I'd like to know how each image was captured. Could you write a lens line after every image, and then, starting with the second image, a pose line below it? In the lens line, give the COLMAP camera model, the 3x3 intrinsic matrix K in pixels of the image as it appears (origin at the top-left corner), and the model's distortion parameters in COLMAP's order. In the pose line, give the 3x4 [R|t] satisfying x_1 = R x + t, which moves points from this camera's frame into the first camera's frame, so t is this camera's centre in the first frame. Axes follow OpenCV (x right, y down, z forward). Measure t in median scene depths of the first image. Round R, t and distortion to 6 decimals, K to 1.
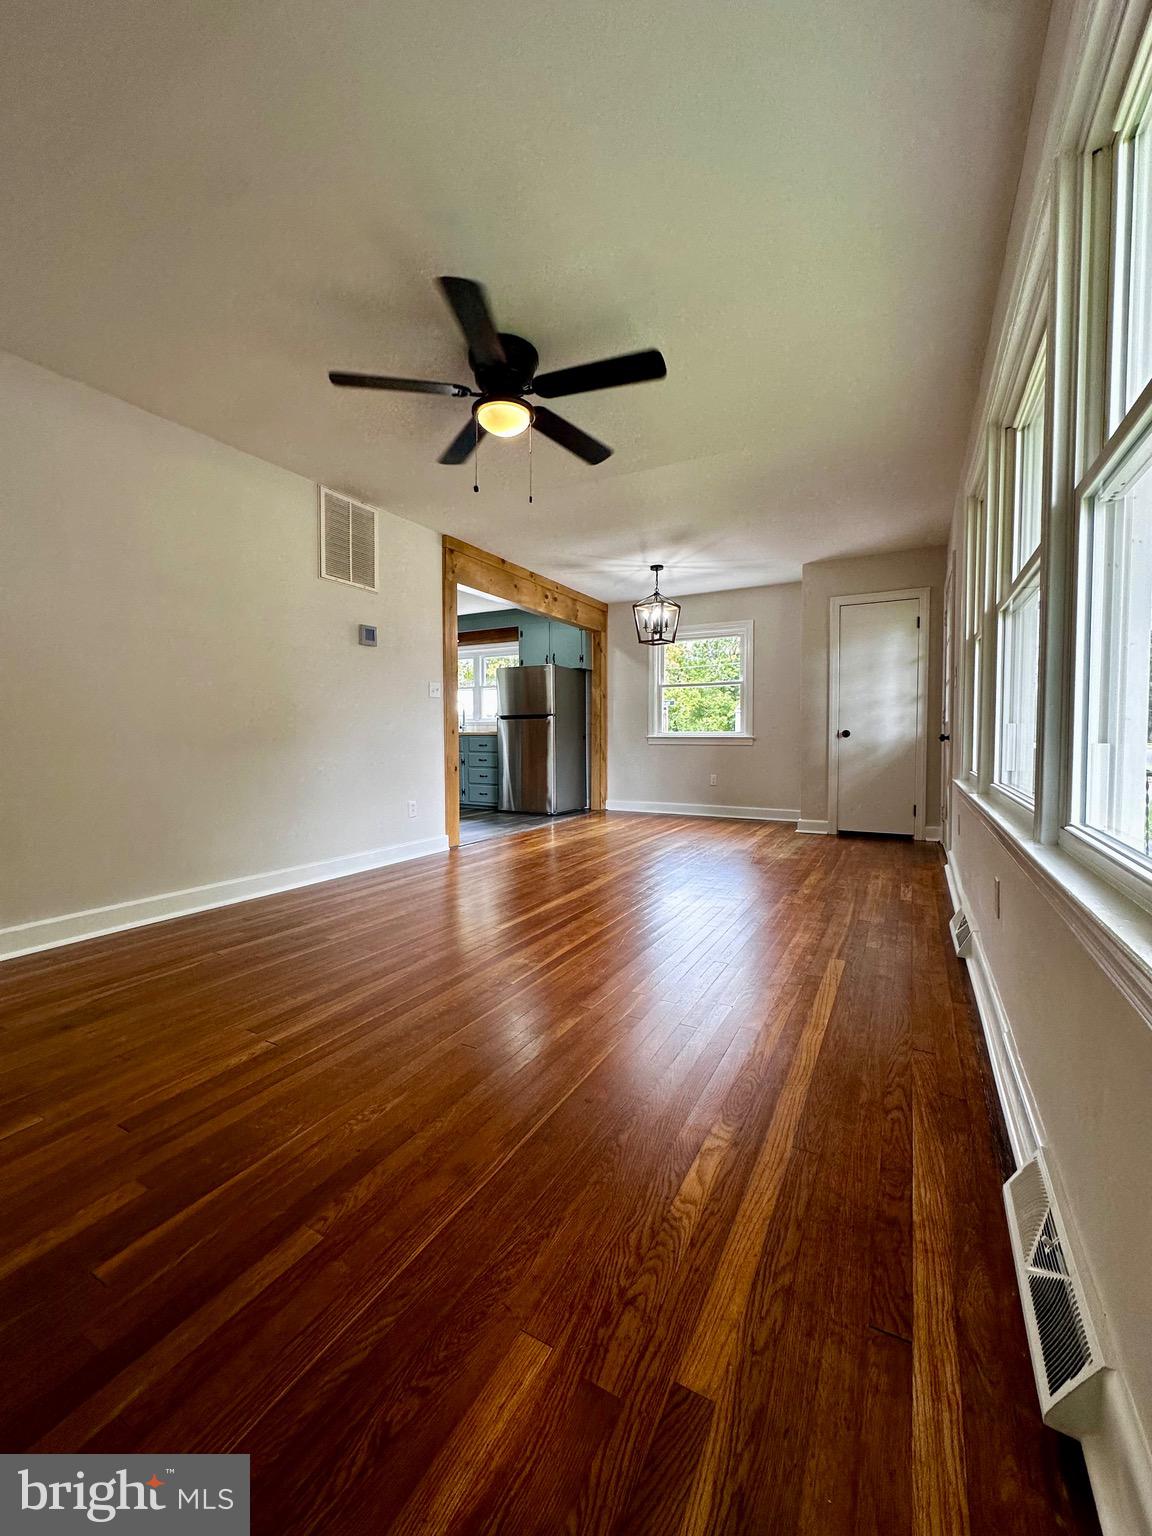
lens RADIAL K [[609.9, 0, 584.2], [0, 609.9, 770.5], [0, 0, 1]] dist [-0.003960, 0.000555]
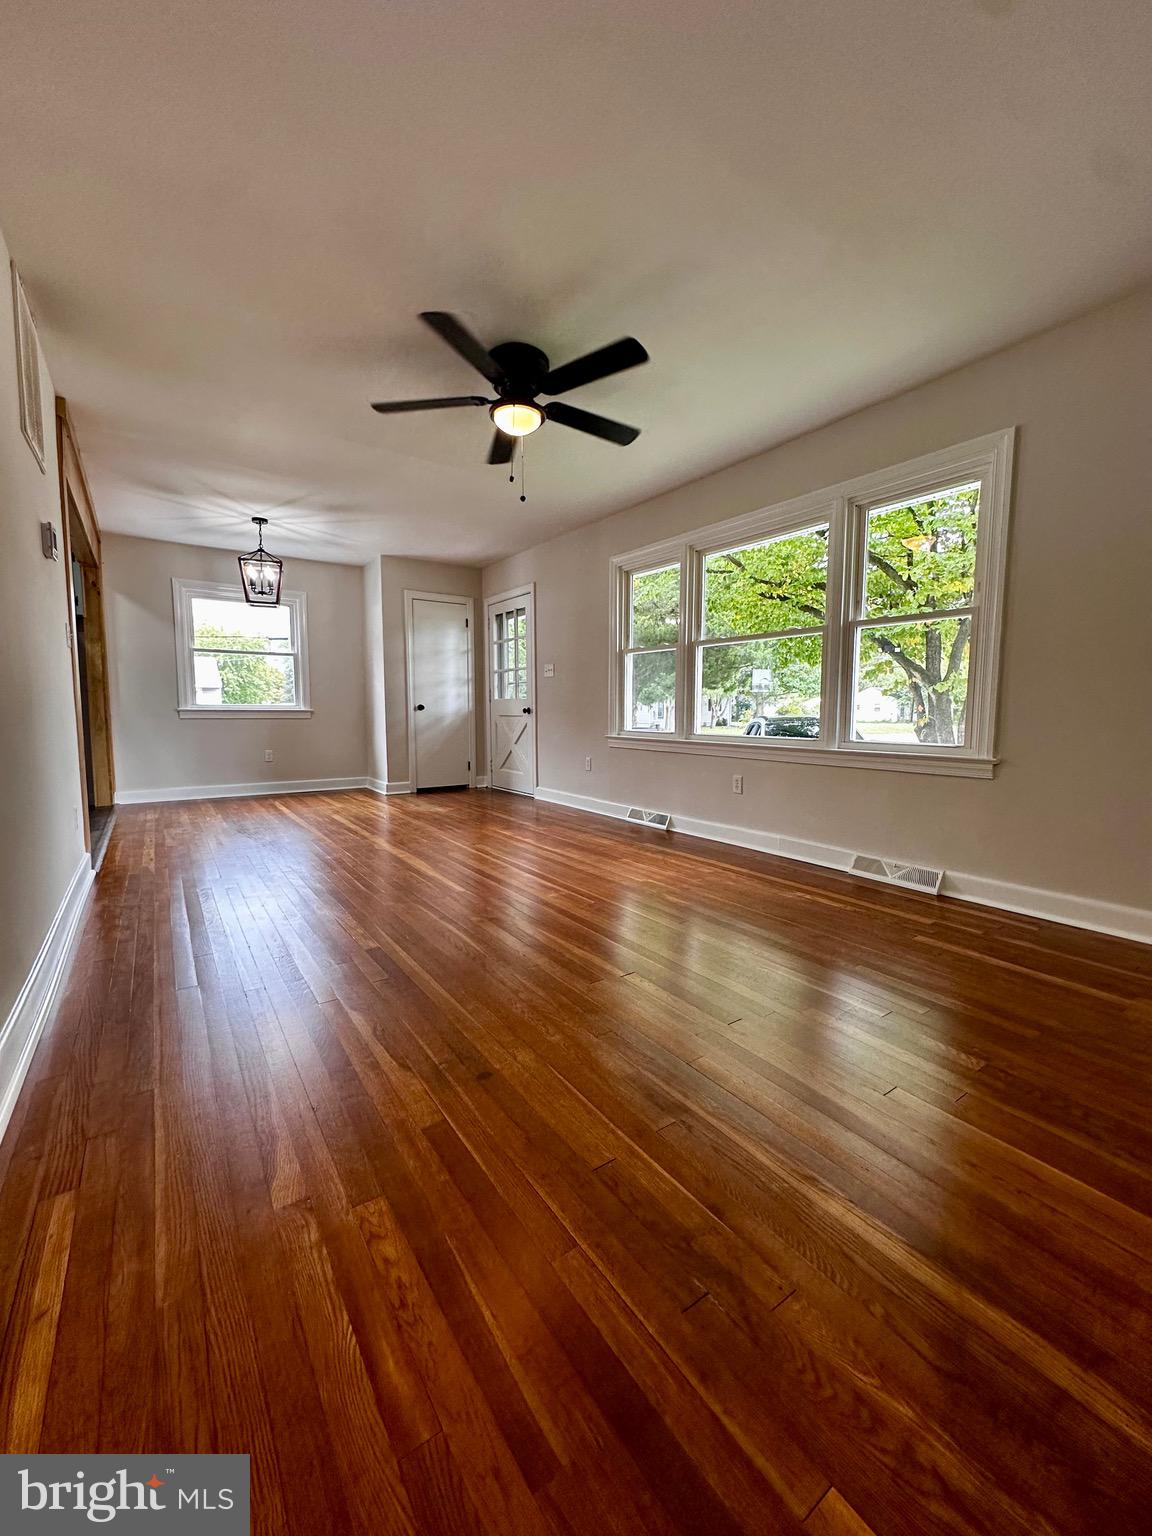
lens RADIAL K [[609.9, 0, 577.5], [0, 609.9, 758.2], [0, 0, 1]] dist [-0.003960, 0.000555]
pose [[0.448109, -0.063989, 0.891686, -0.511523], [0.046264, 0.997758, 0.048351, -0.004232], [-0.892781, 0.019587, 0.450065, 0.187516]]
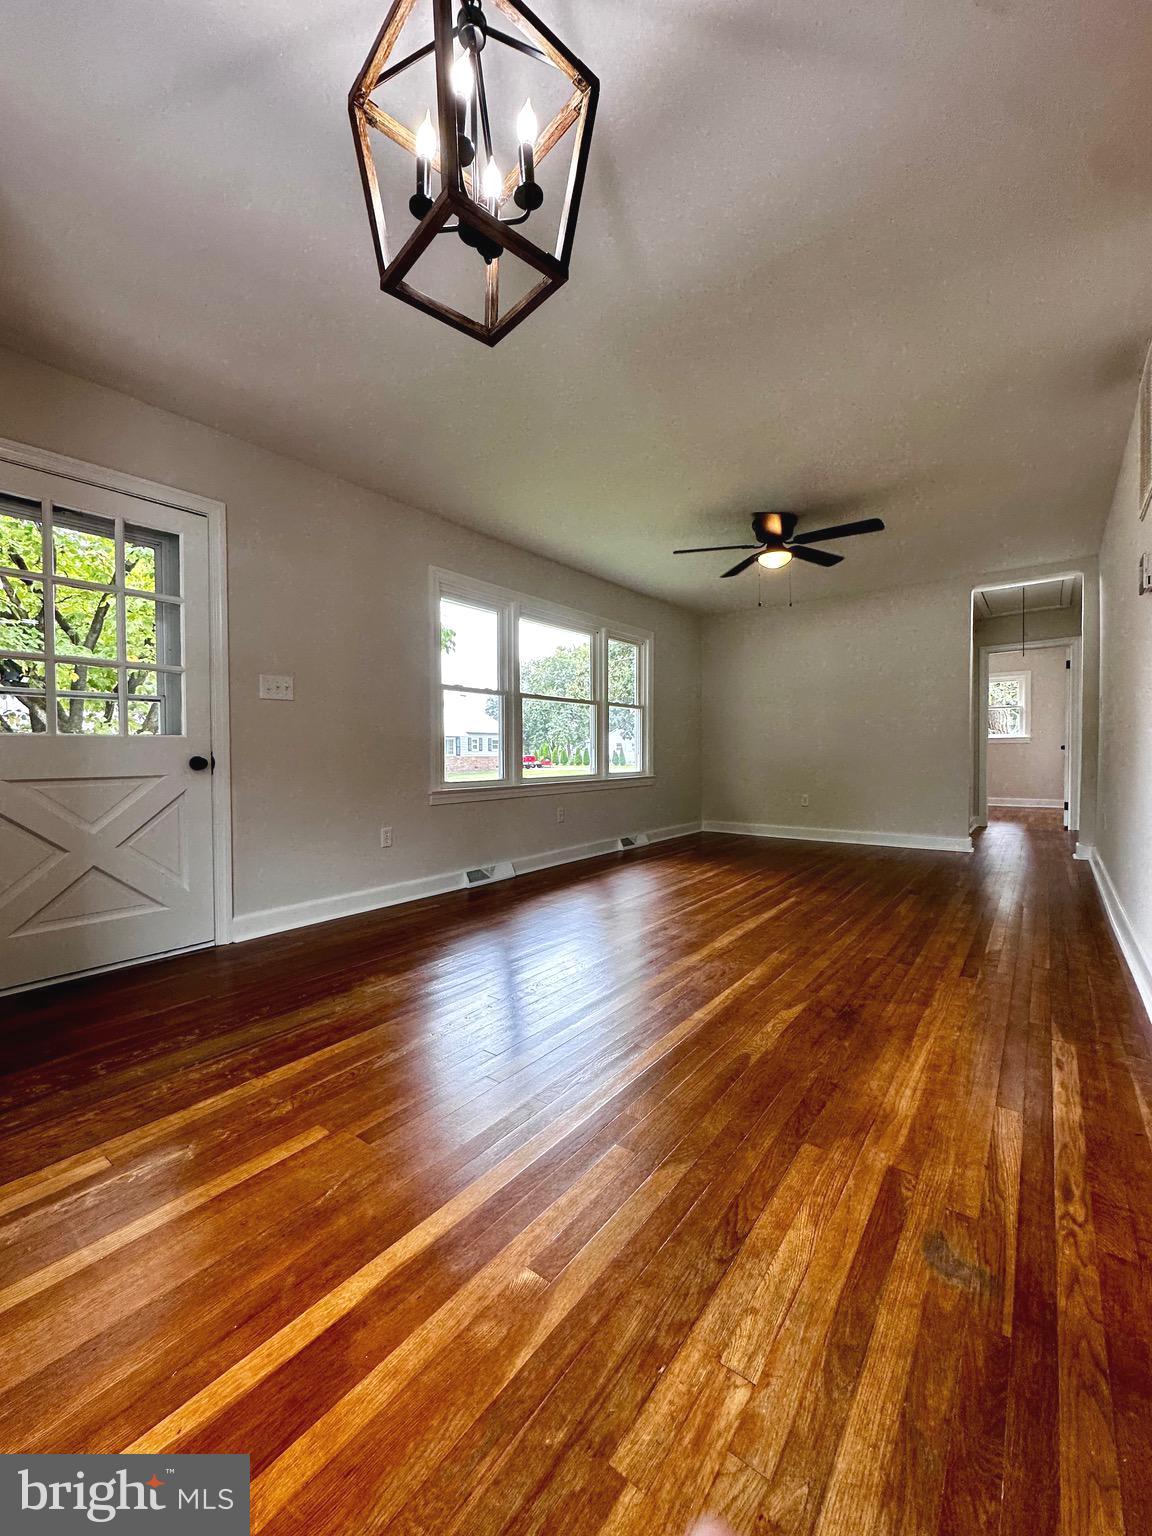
lens RADIAL K [[609.9, 0, 578.4], [0, 609.9, 767.0], [0, 0, 1]] dist [-0.003960, 0.000555]
pose [[-0.987955, 0.011541, 0.154309, 0.060663], [0.023639, 0.996767, 0.076792, -0.070975], [-0.152924, 0.079515, -0.985034, 1.243721]]
